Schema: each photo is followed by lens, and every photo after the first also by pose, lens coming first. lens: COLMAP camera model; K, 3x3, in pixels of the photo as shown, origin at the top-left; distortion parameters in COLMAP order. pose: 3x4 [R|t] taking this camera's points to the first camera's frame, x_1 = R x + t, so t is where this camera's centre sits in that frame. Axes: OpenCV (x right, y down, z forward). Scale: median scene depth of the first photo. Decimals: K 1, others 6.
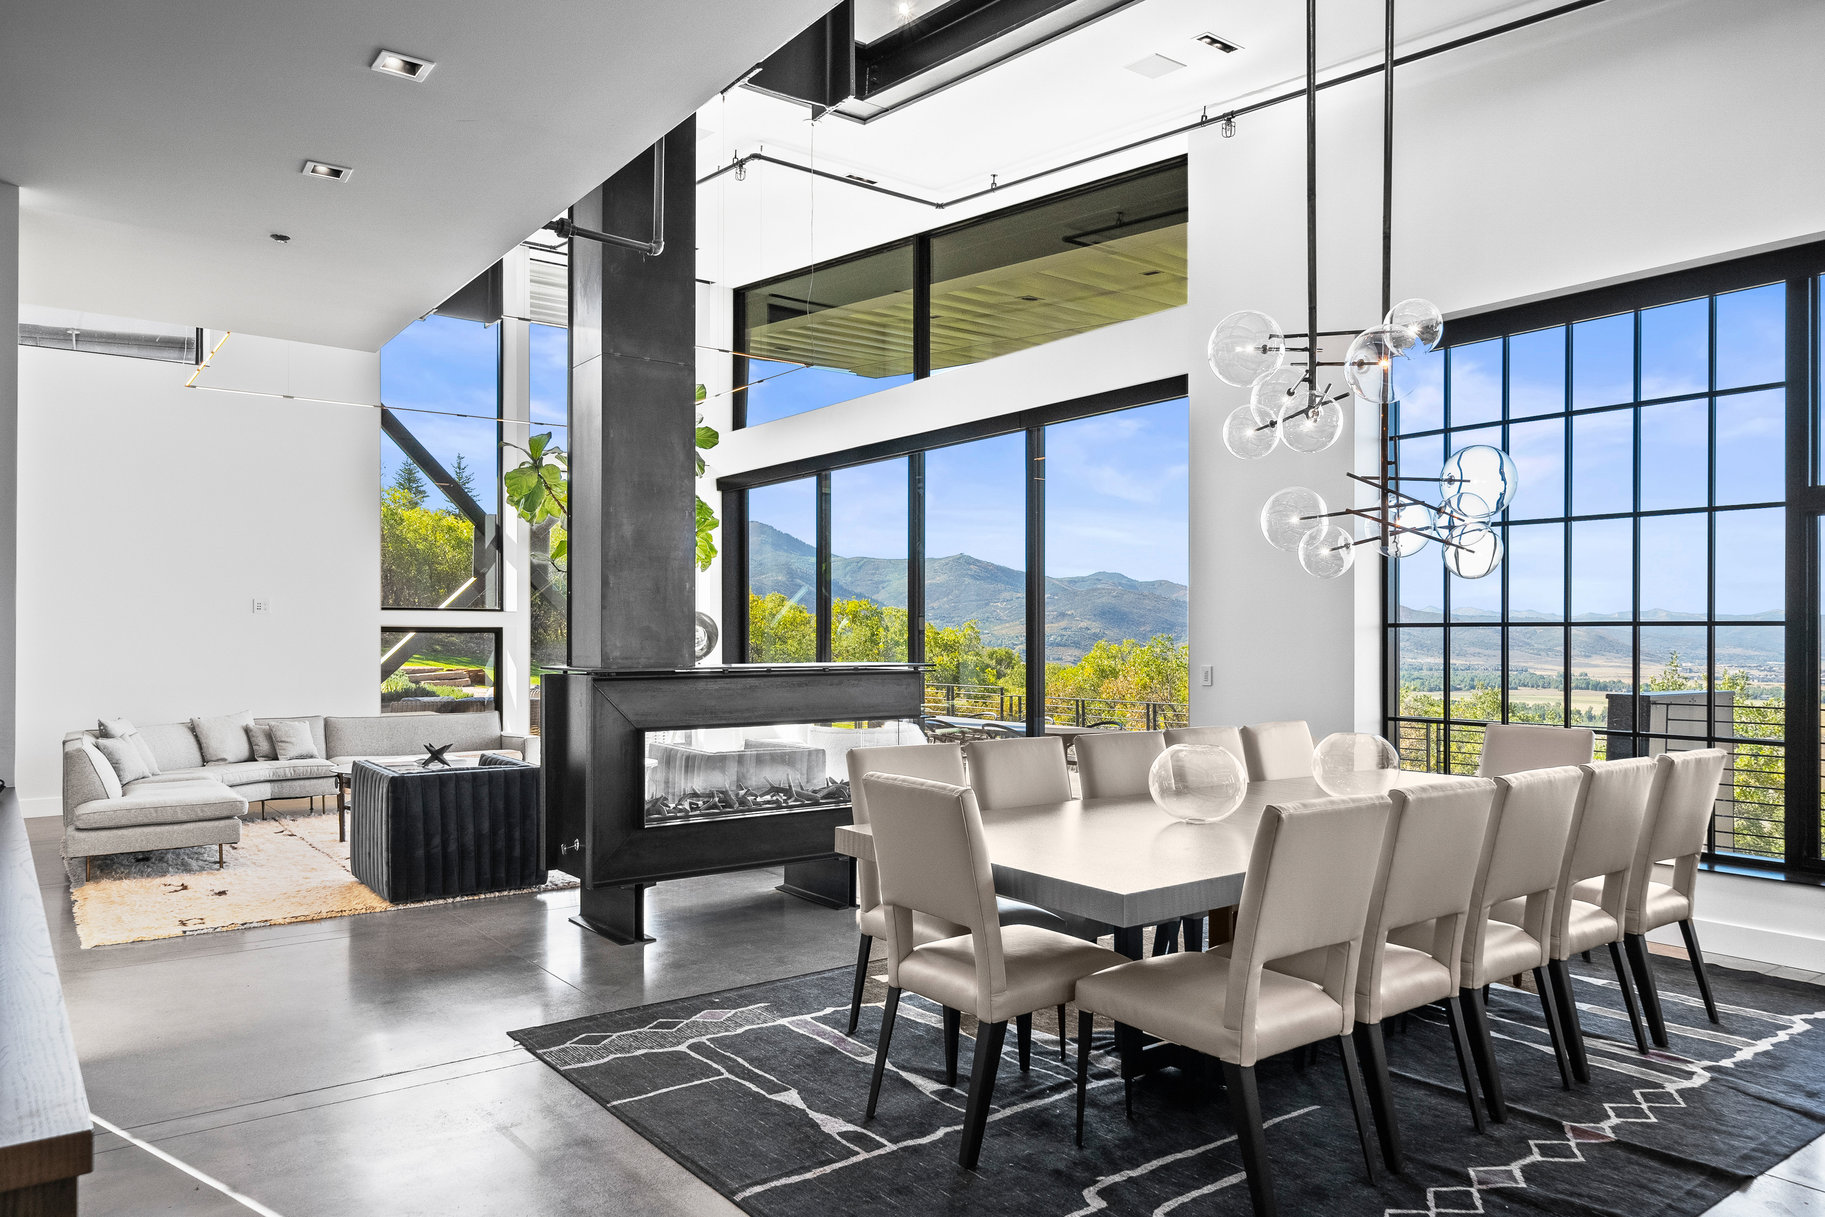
lens RADIAL K [[1230.4, 0, 906.5], [0, 1230.4, 615.3], [0, 0, 1]] dist [0.004860, 0.003247]
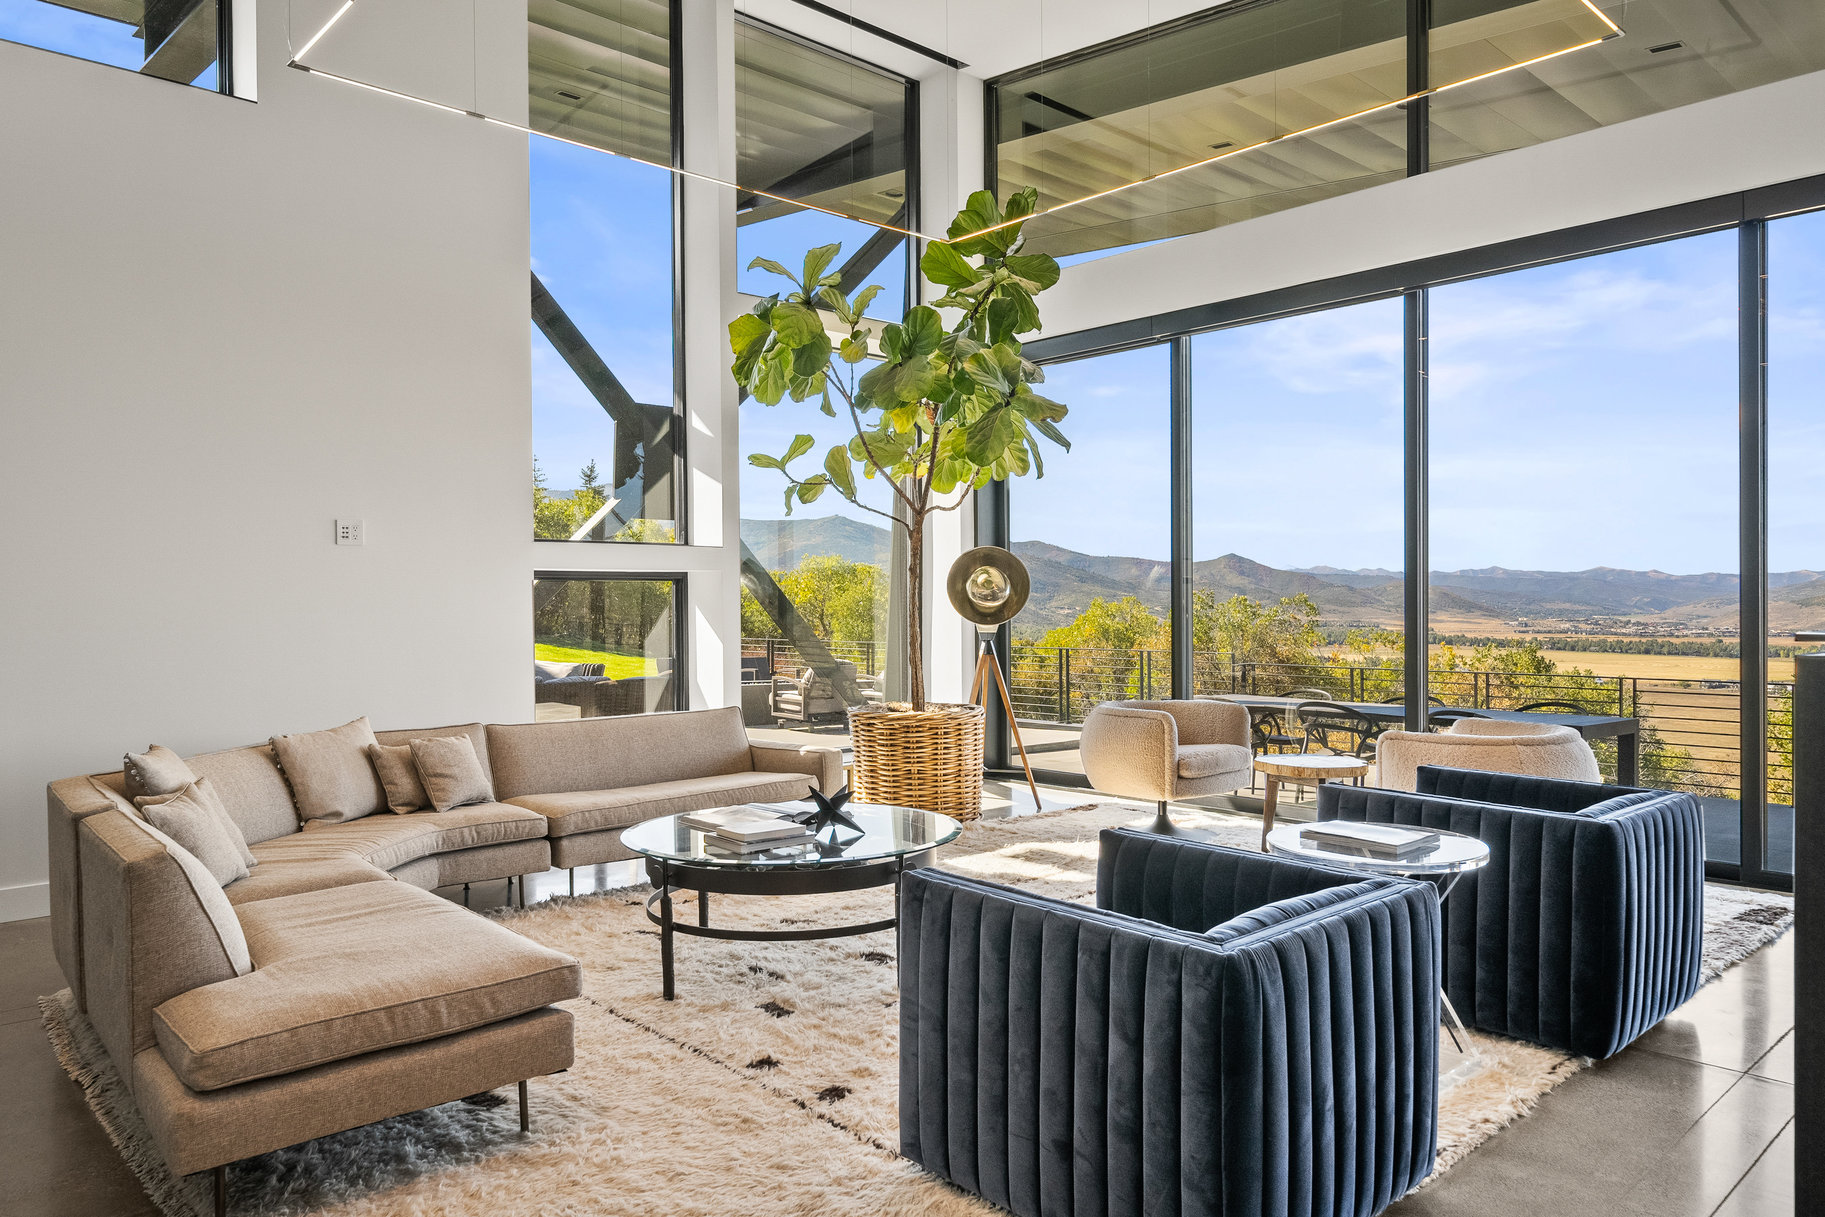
lens RADIAL K [[1230.4, 0, 918.6], [0, 1230.4, 608.7], [0, 0, 1]] dist [0.004860, 0.003247]
pose [[0.993838, -0.007150, 0.110614, -0.354528], [0.004196, 0.999629, 0.026909, 0.015196], [-0.110765, -0.026279, 0.993499, 0.437939]]
